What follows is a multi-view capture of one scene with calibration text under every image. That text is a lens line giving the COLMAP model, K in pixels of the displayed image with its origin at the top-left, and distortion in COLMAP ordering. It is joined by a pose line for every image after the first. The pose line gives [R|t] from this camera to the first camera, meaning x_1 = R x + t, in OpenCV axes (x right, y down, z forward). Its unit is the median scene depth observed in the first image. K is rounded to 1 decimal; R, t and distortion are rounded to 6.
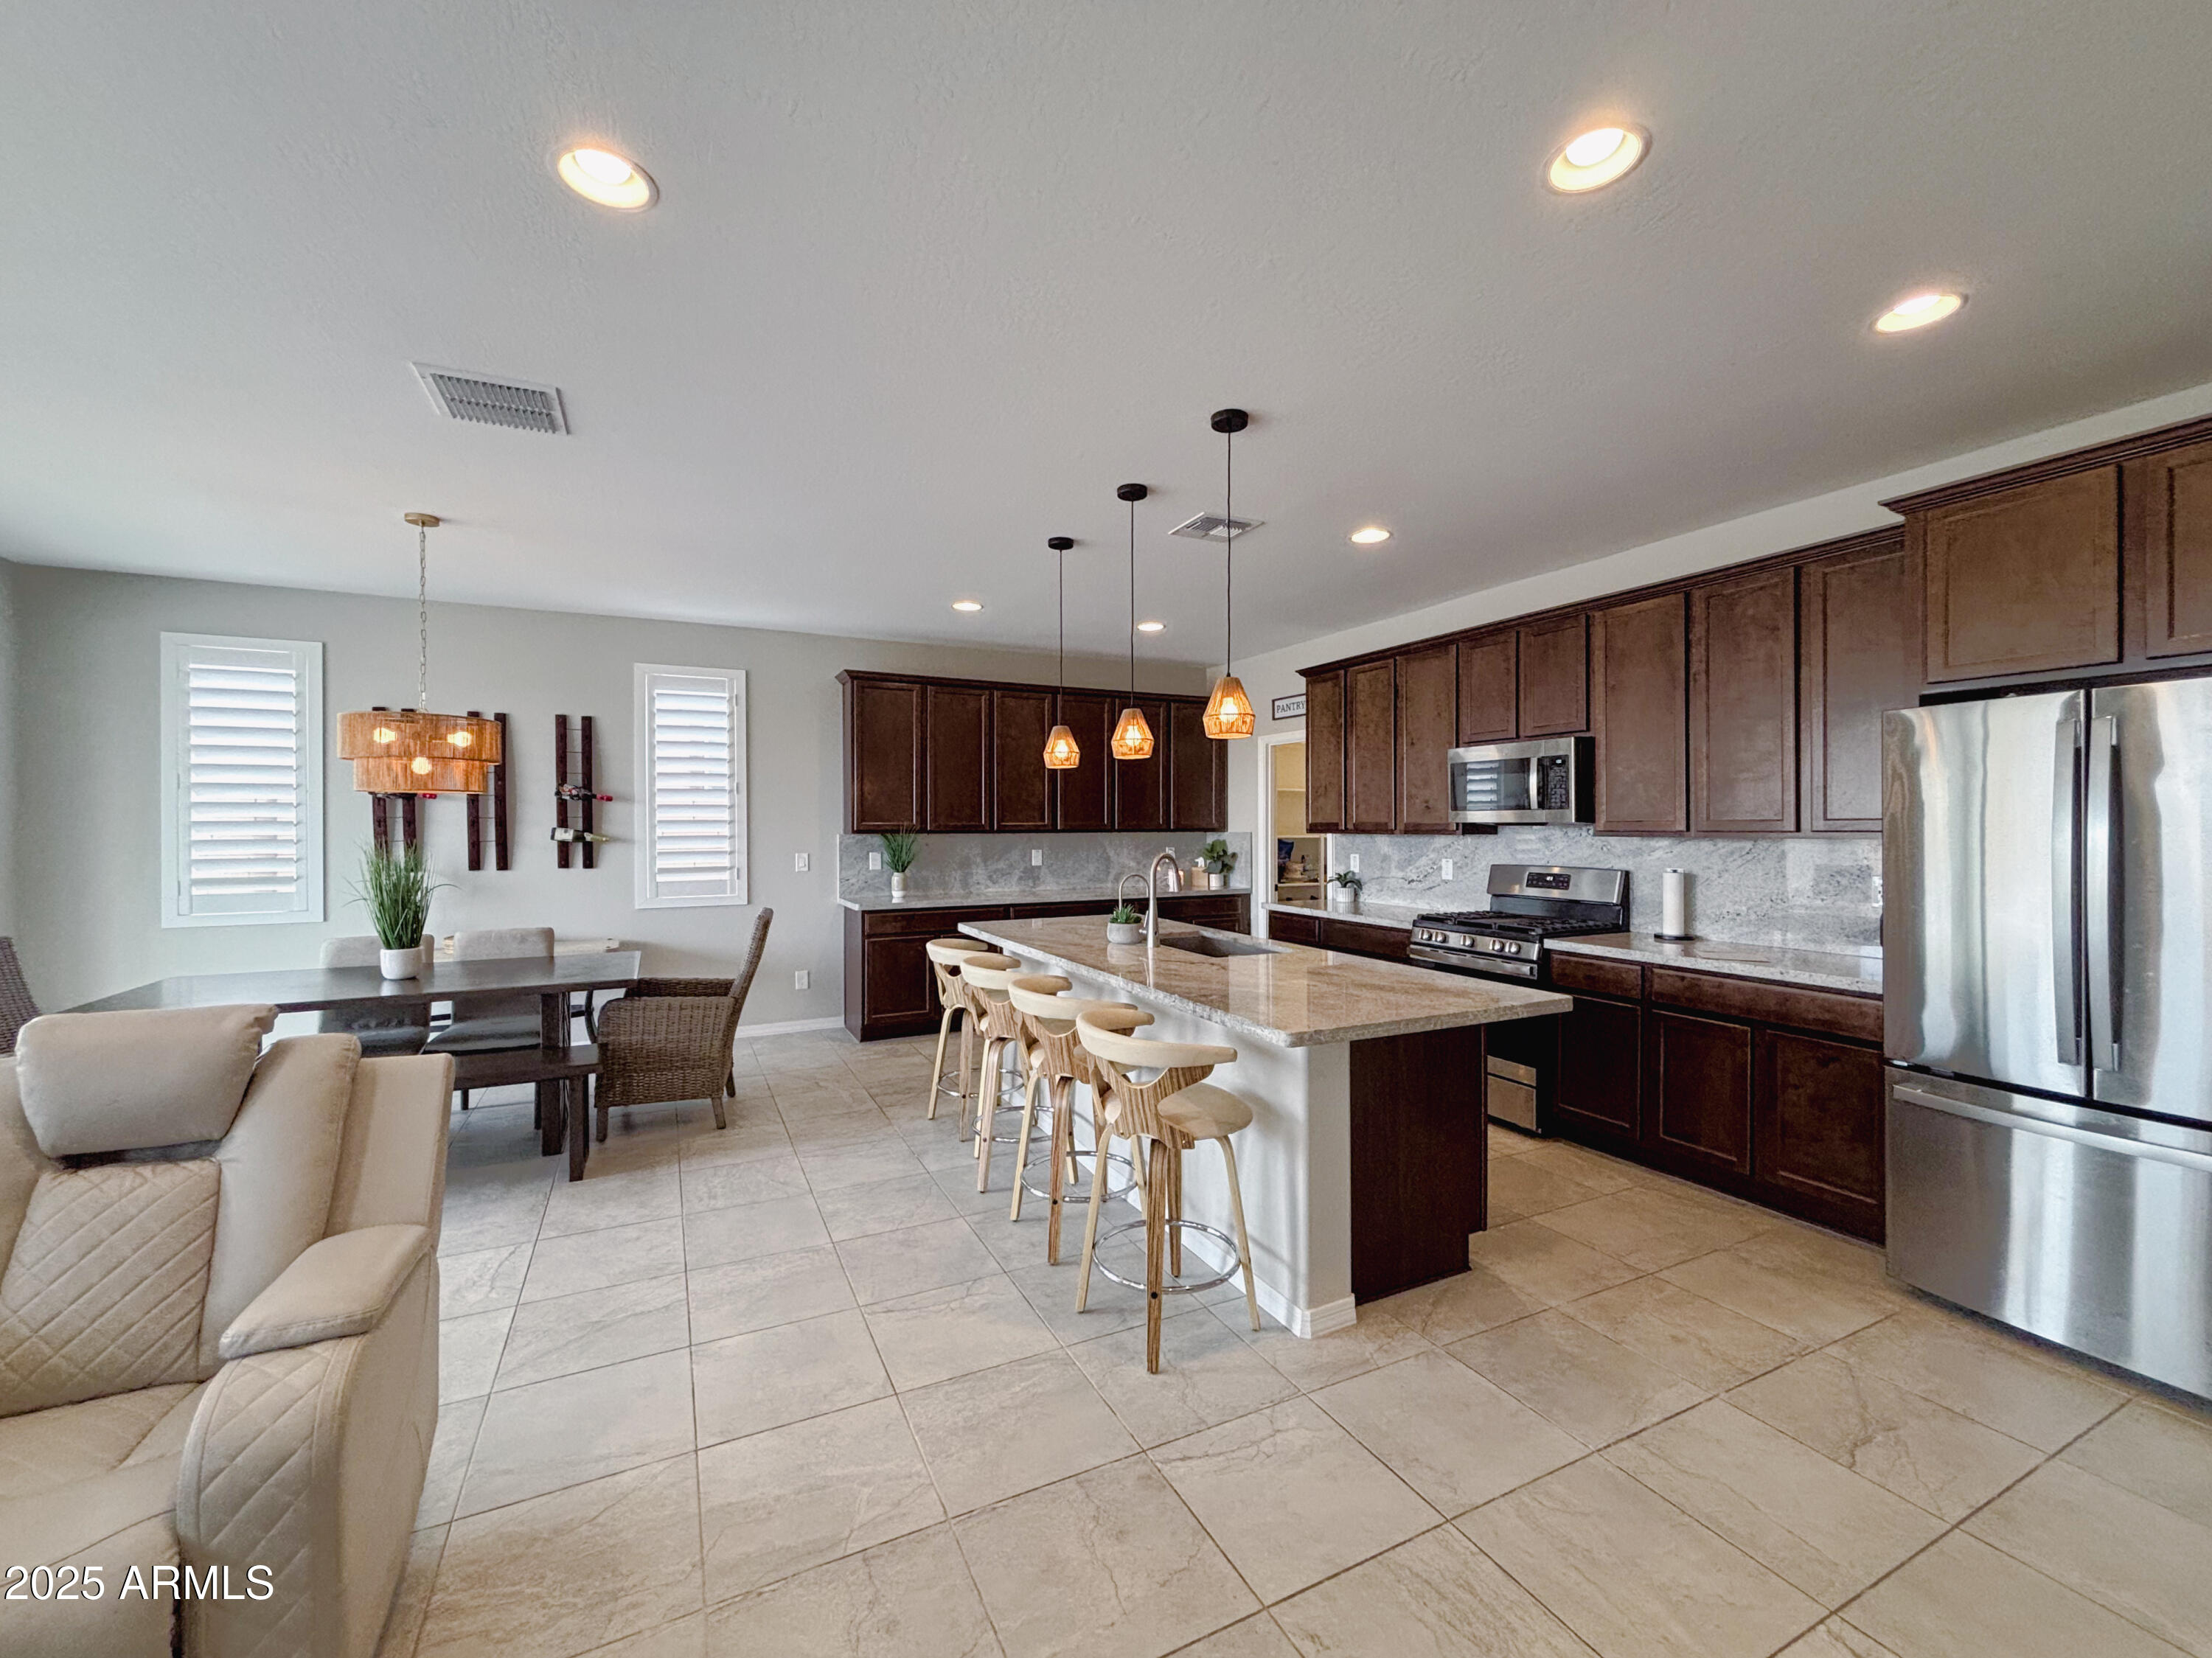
lens RADIAL K [[904.2, 0, 1105.1], [0, 904.2, 825.9], [0, 0, 1]] dist [0.000842, -0.000318]
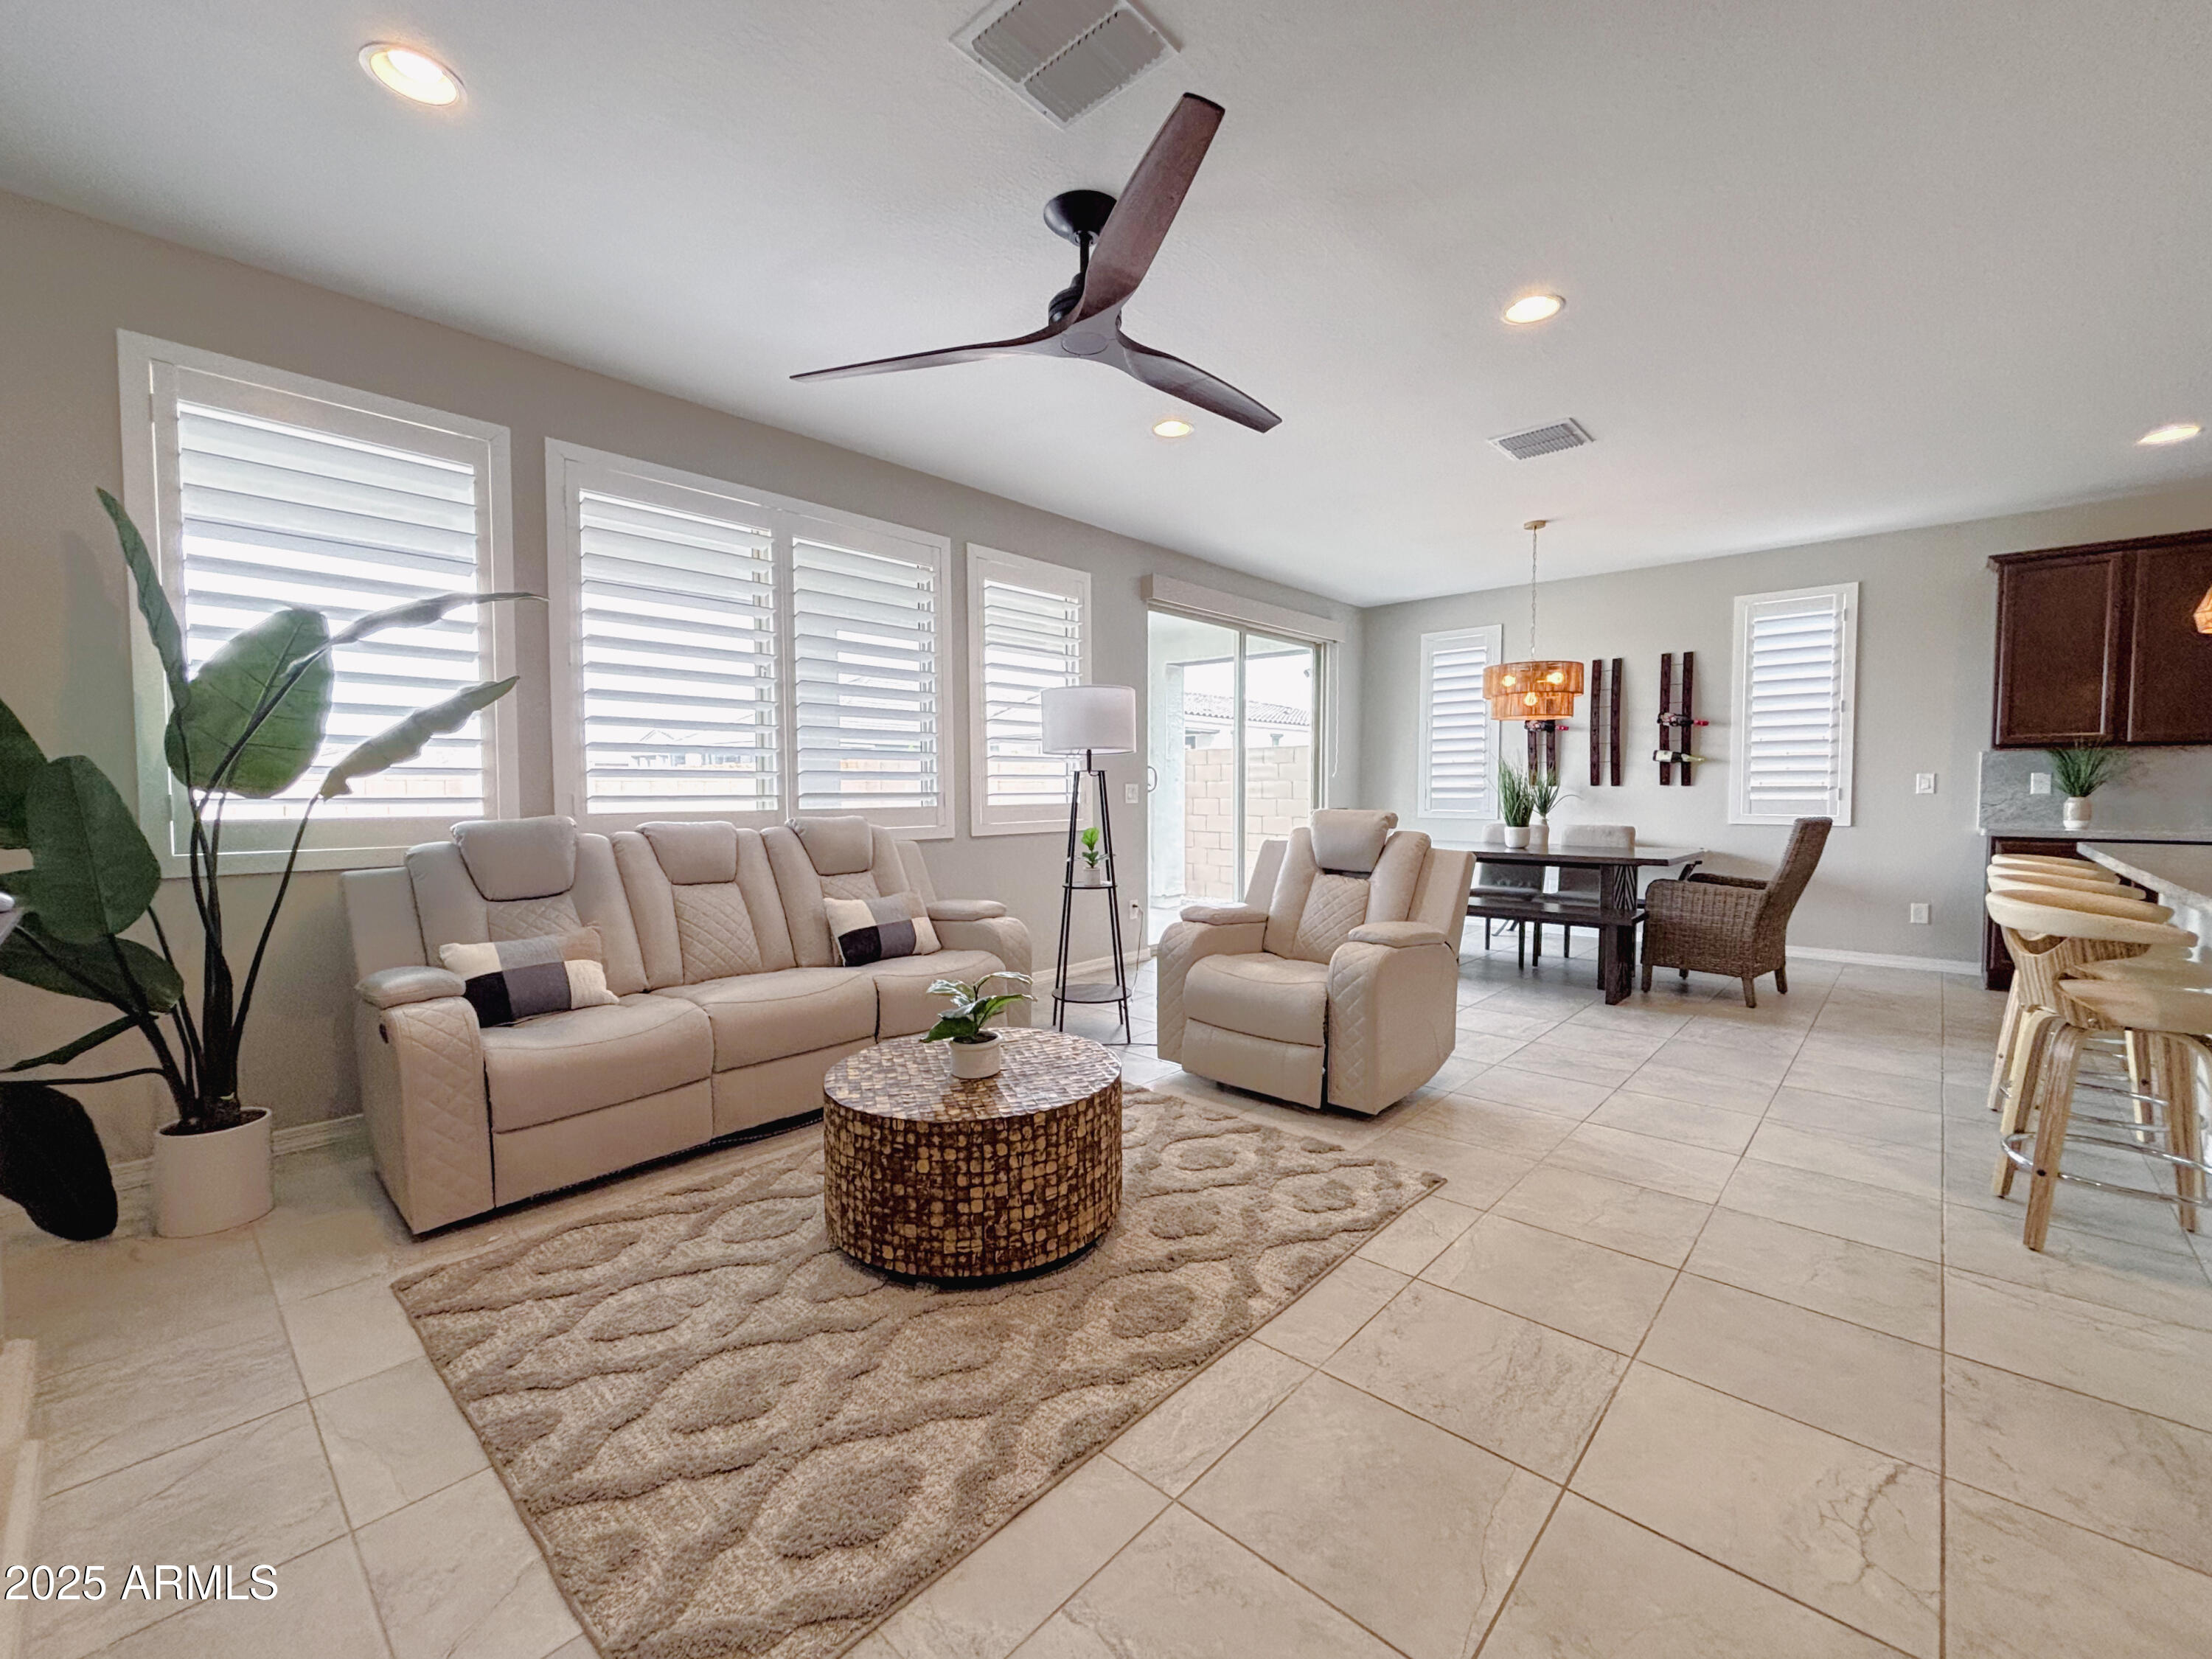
lens RADIAL K [[904.3, 0, 1105.1], [0, 904.3, 826.4], [0, 0, 1]] dist [0.000842, -0.000318]
pose [[0.365149, 0.044336, -0.929893, 0.231279], [-0.000893, 0.998882, 0.047274, 0.045847], [0.930949, -0.016432, 0.364780, -0.104537]]
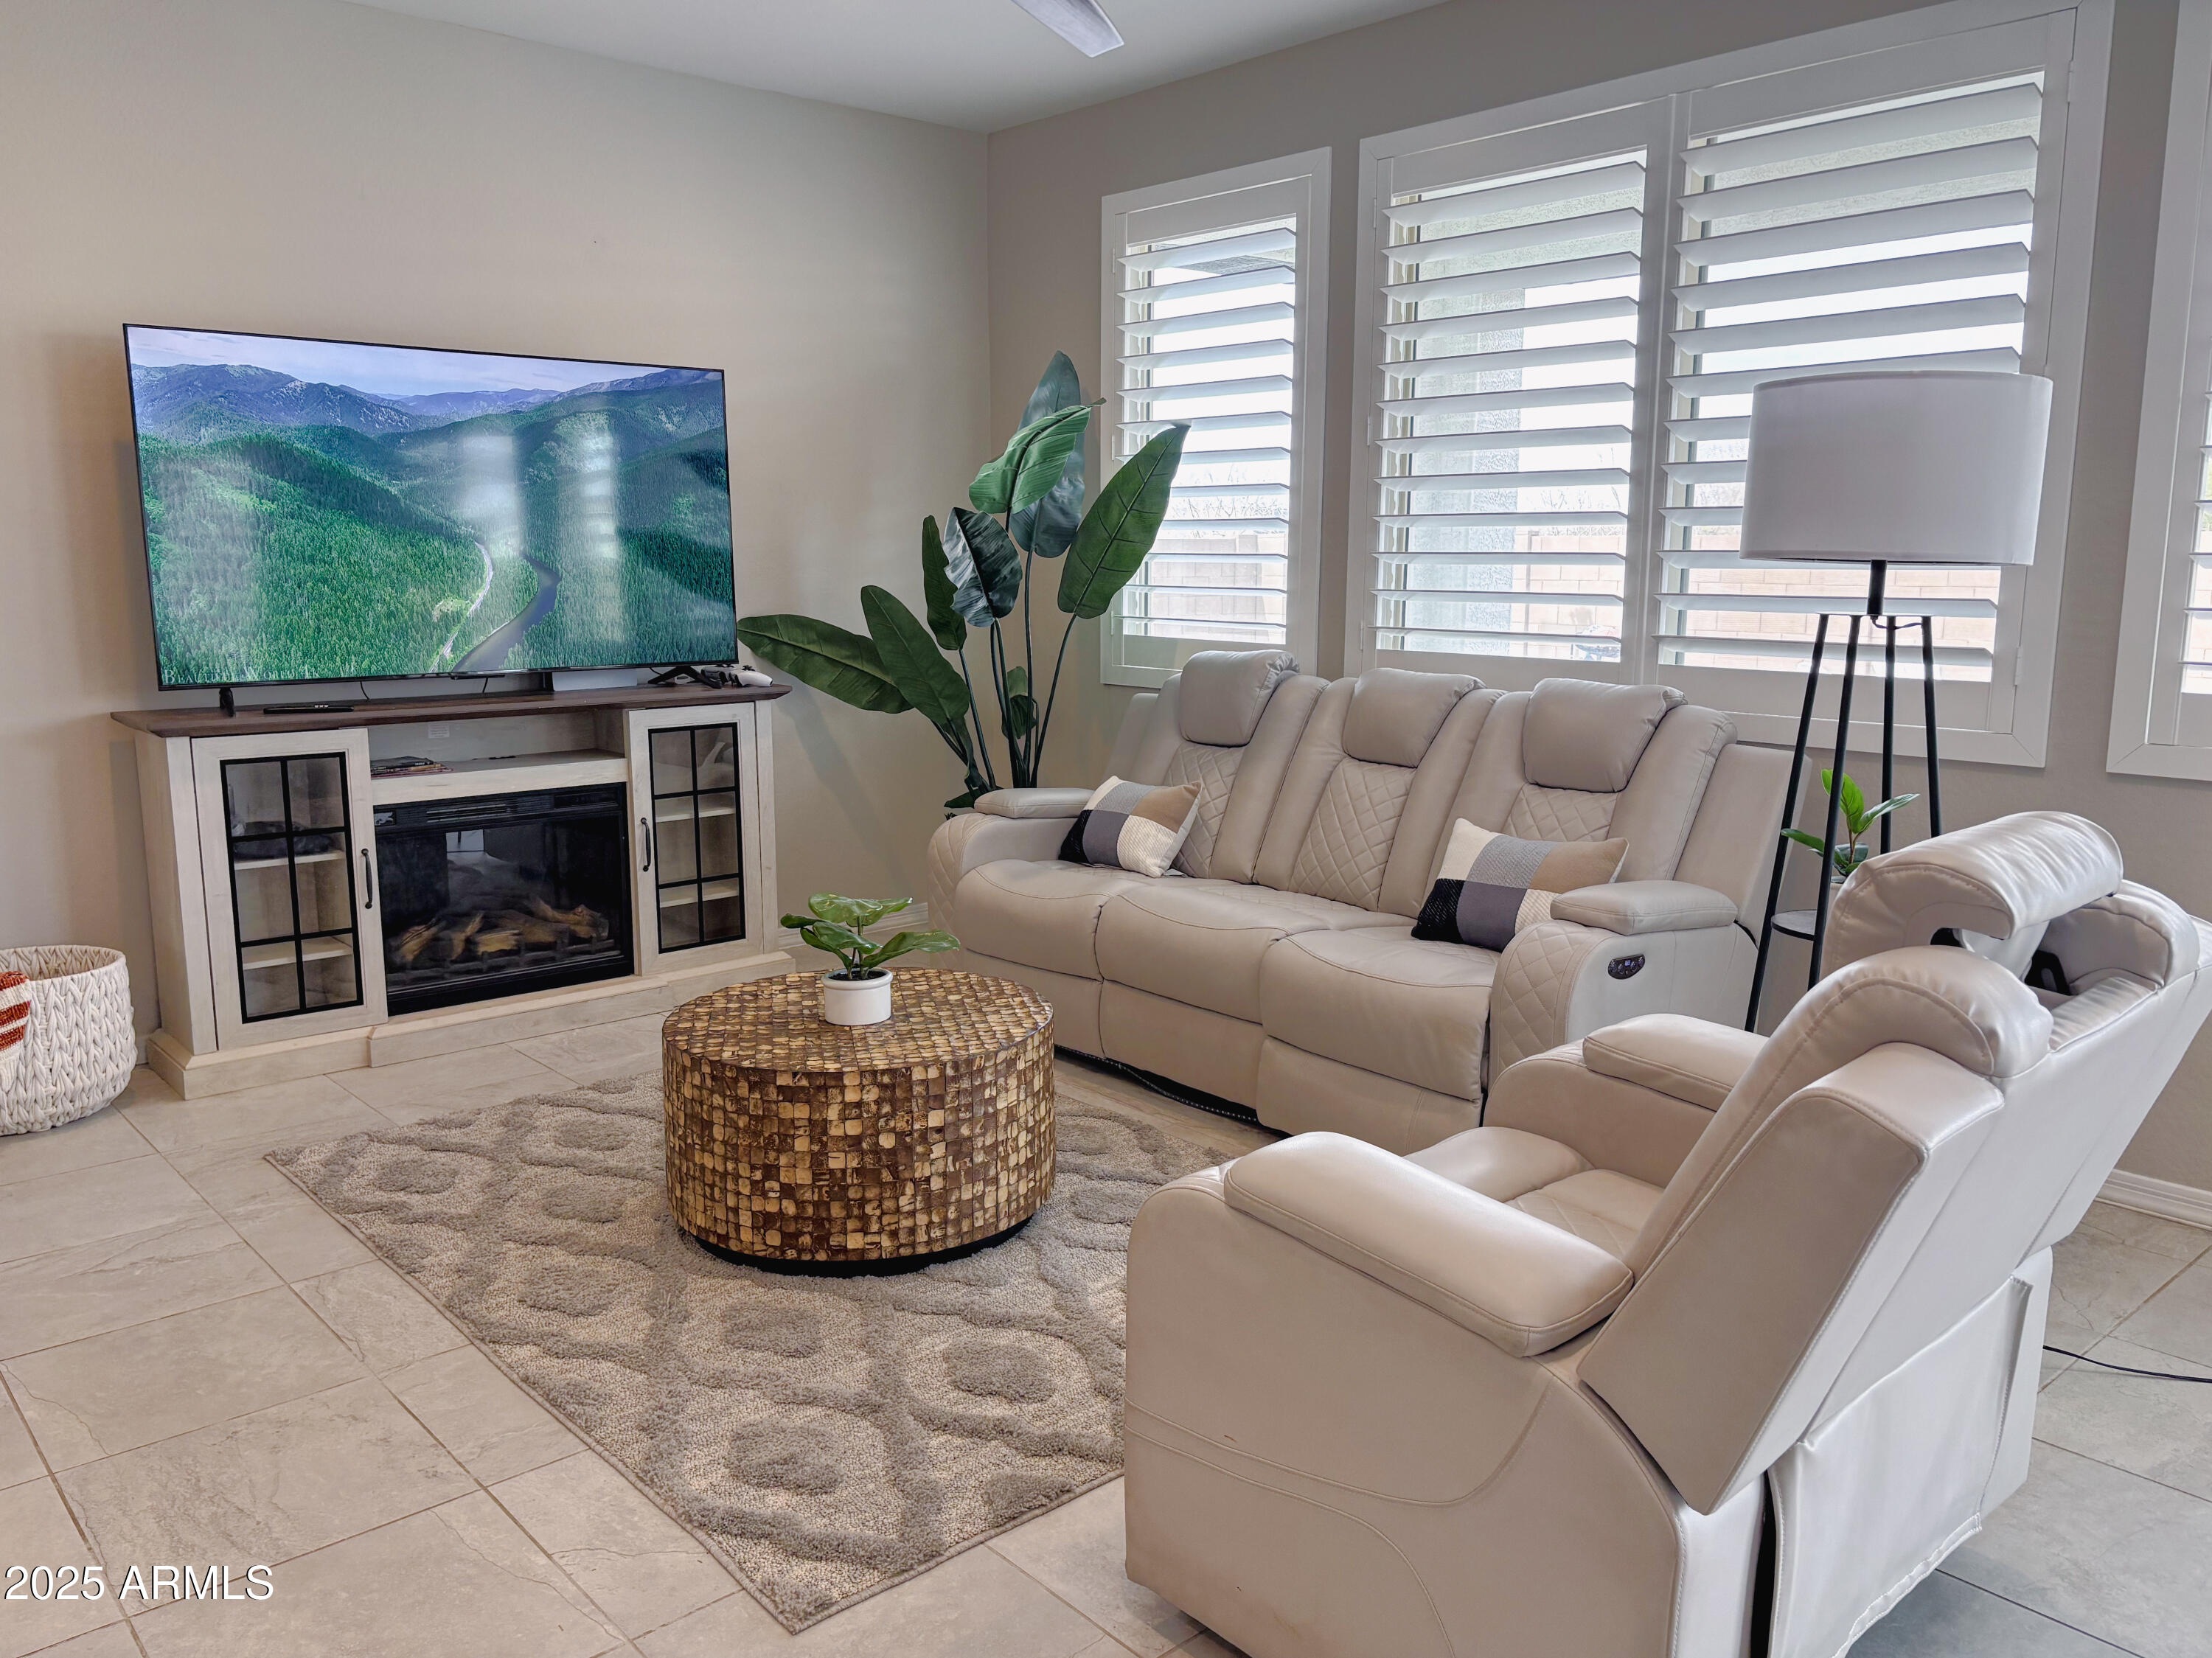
lens RADIAL K [[1672.8, 0, 1106.0], [0, 1672.8, 829.0], [0, 0, 1]] dist [0.008178, 0.003236]
pose [[-0.962620, 0.047852, -0.266596, -0.108706], [0.004662, 0.987052, 0.160334, 0.020000], [0.270817, 0.153098, -0.950379, 0.565249]]
